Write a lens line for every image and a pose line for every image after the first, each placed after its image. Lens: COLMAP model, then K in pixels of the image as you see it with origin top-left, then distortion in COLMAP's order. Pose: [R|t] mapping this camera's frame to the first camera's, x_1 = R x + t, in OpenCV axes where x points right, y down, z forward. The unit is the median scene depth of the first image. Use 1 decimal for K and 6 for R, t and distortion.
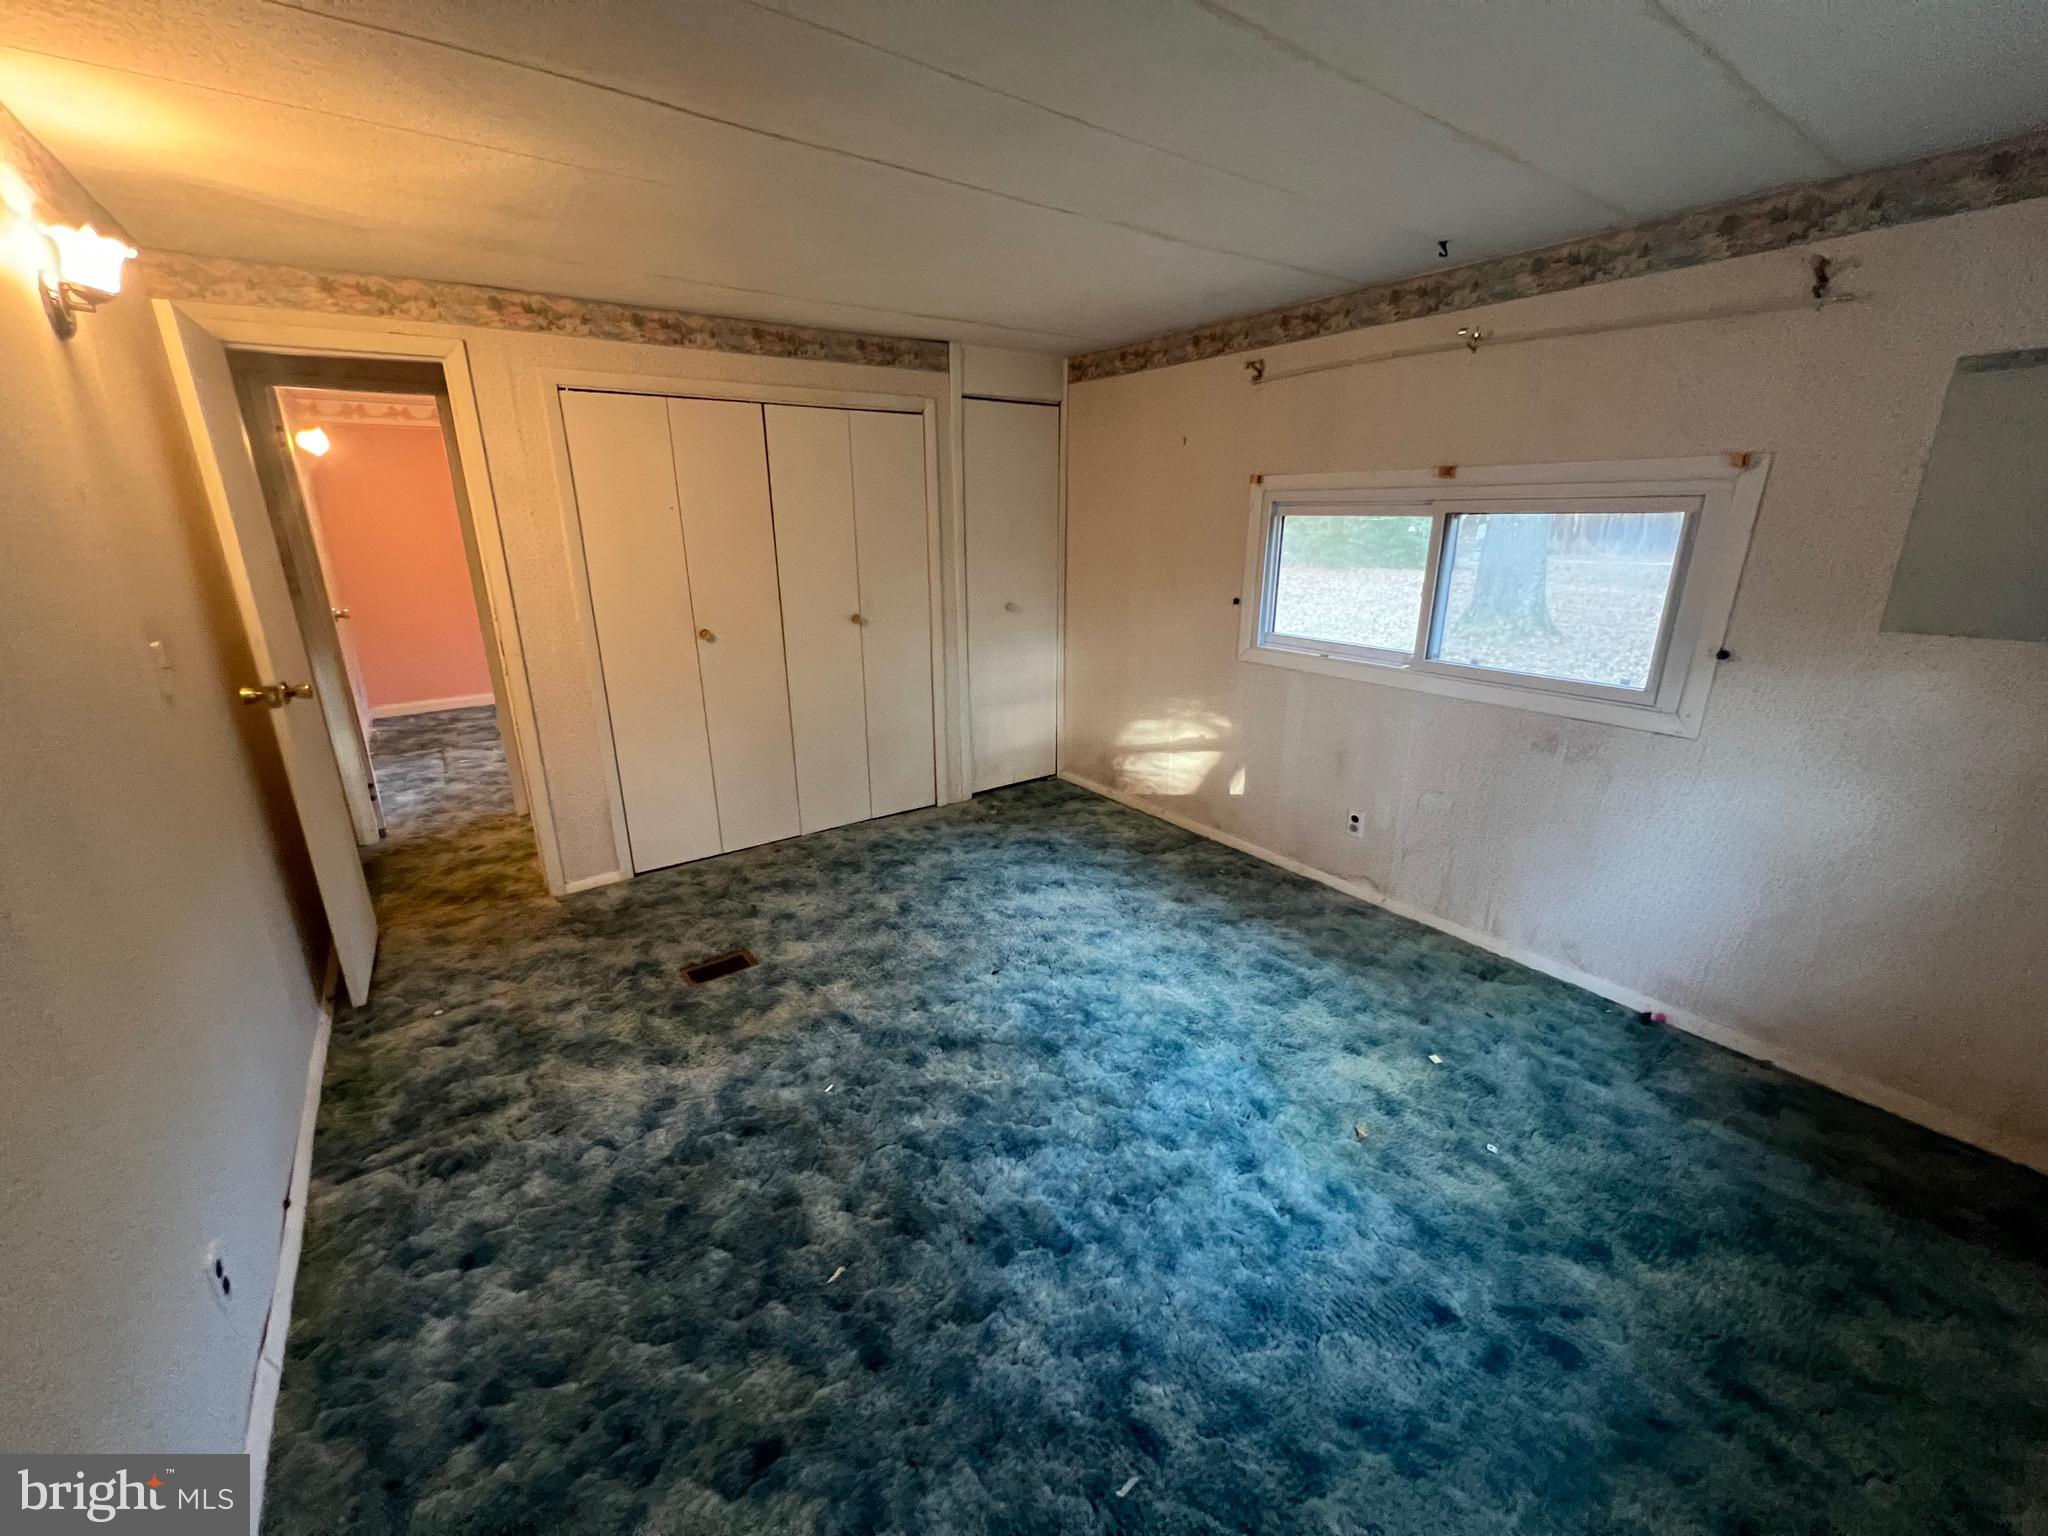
lens RADIAL K [[817.7, 0, 1017.9], [0, 817.7, 763.8], [0, 0, 1]] dist [0.000529, -0.000228]
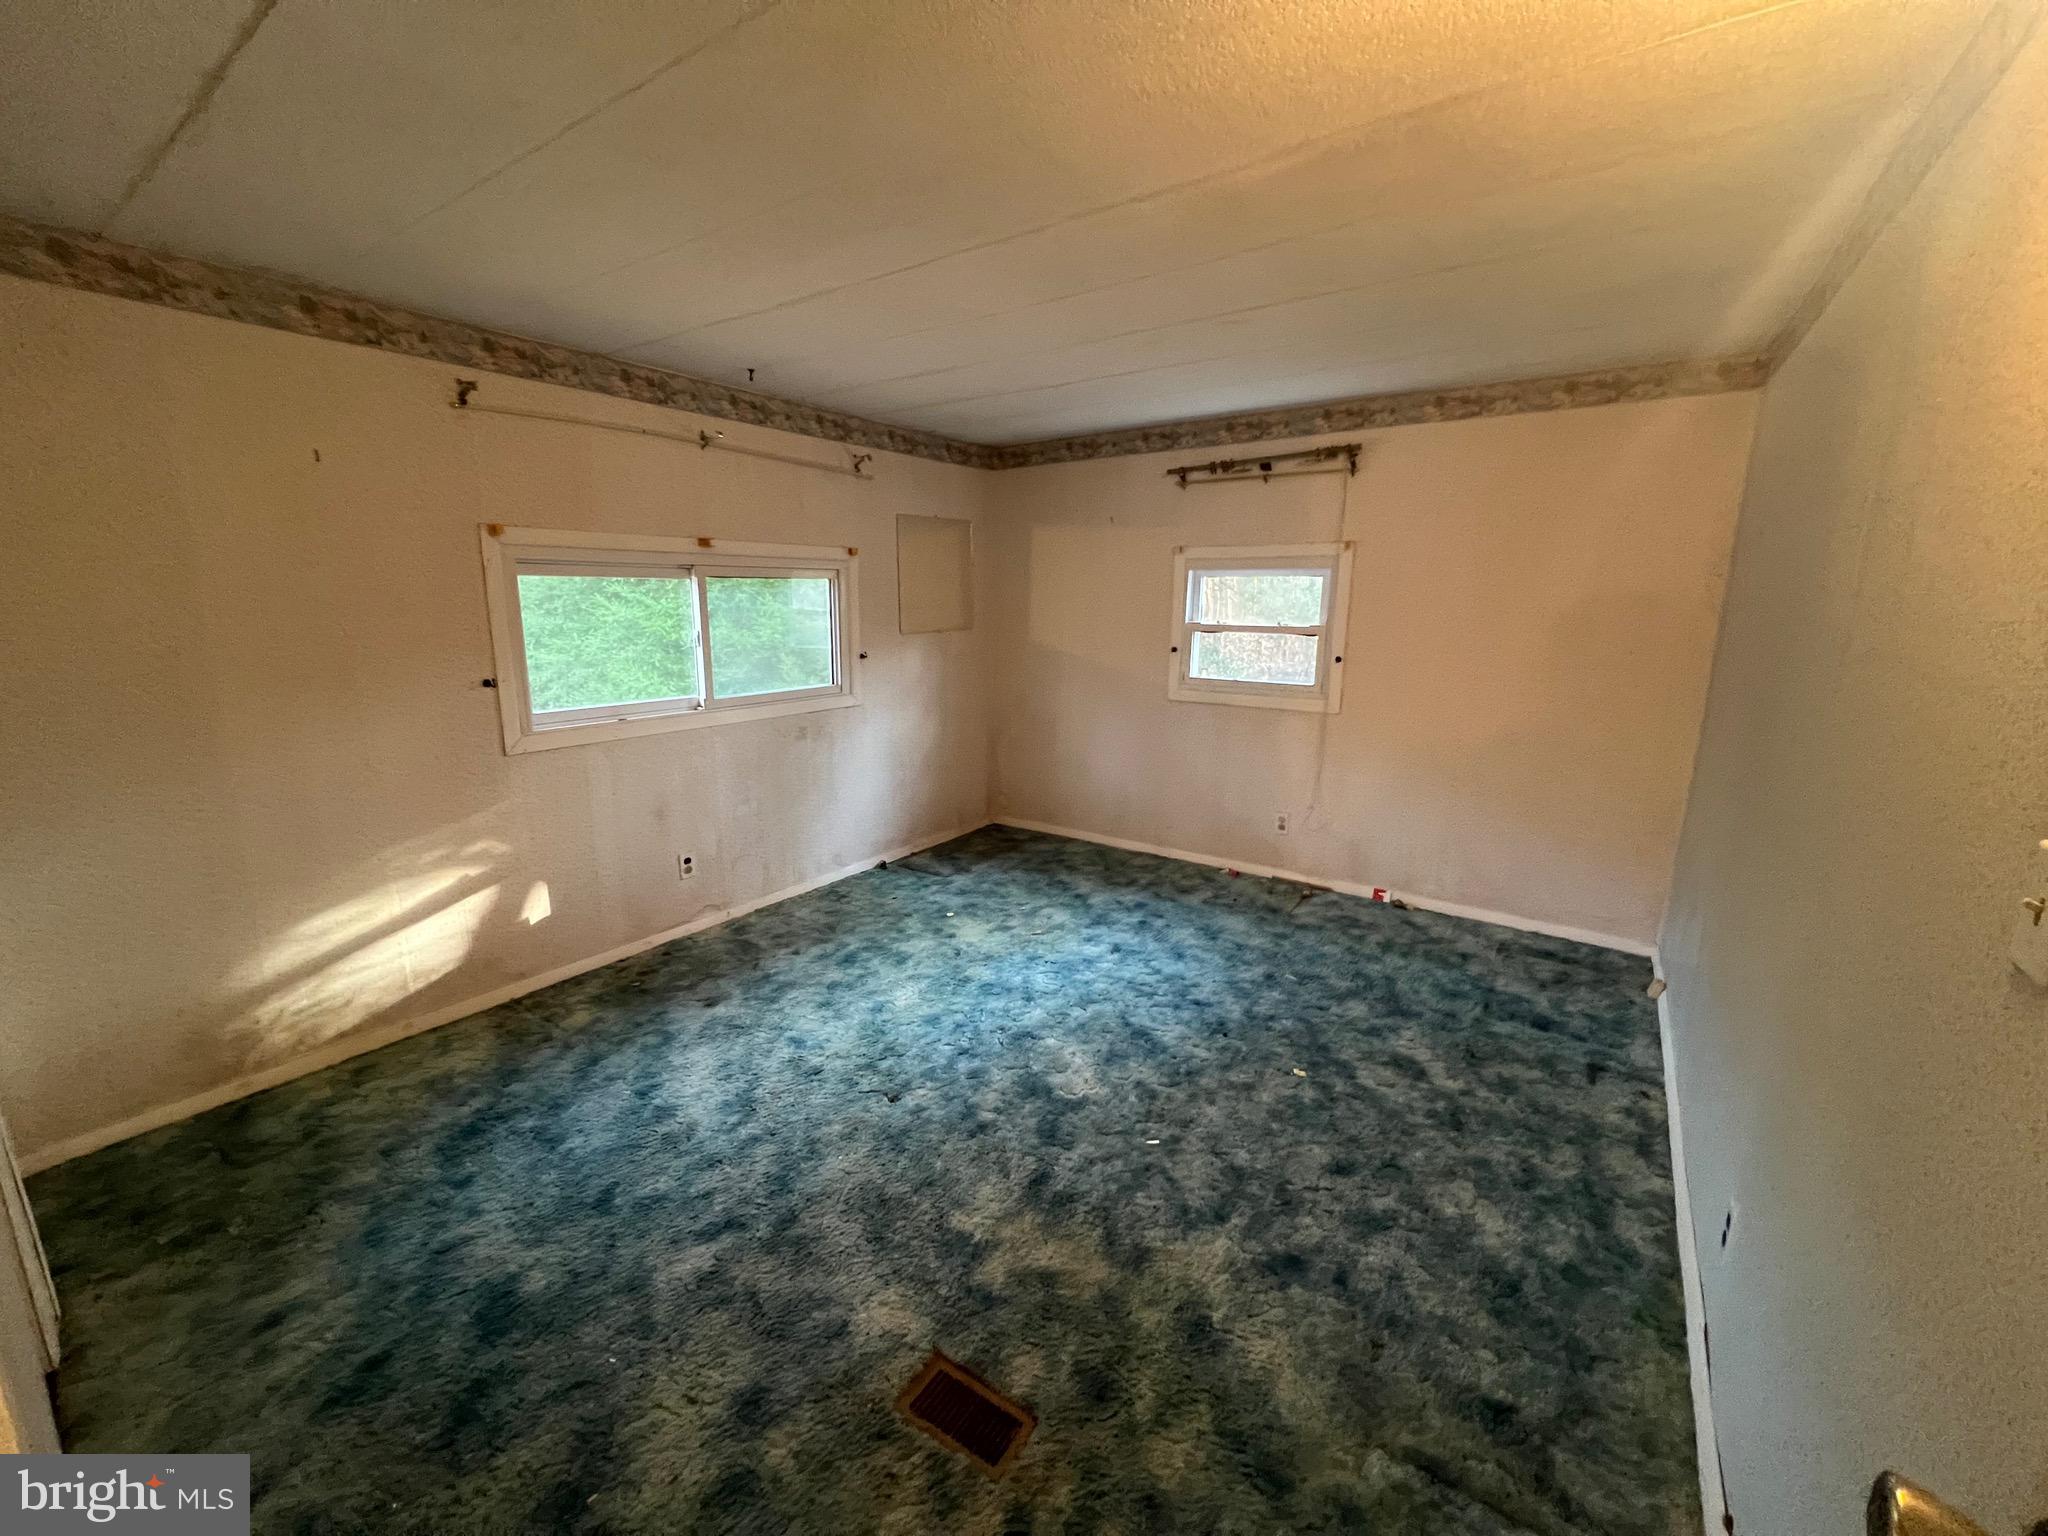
lens RADIAL K [[817.7, 0, 1017.9], [0, 817.7, 763.8], [0, 0, 1]] dist [0.000529, -0.000228]
pose [[-0.321249, -0.195004, 0.926700, -0.800399], [0.270098, 0.919055, 0.287028, -0.278417], [-0.907660, 0.342507, -0.242575, 0.983101]]
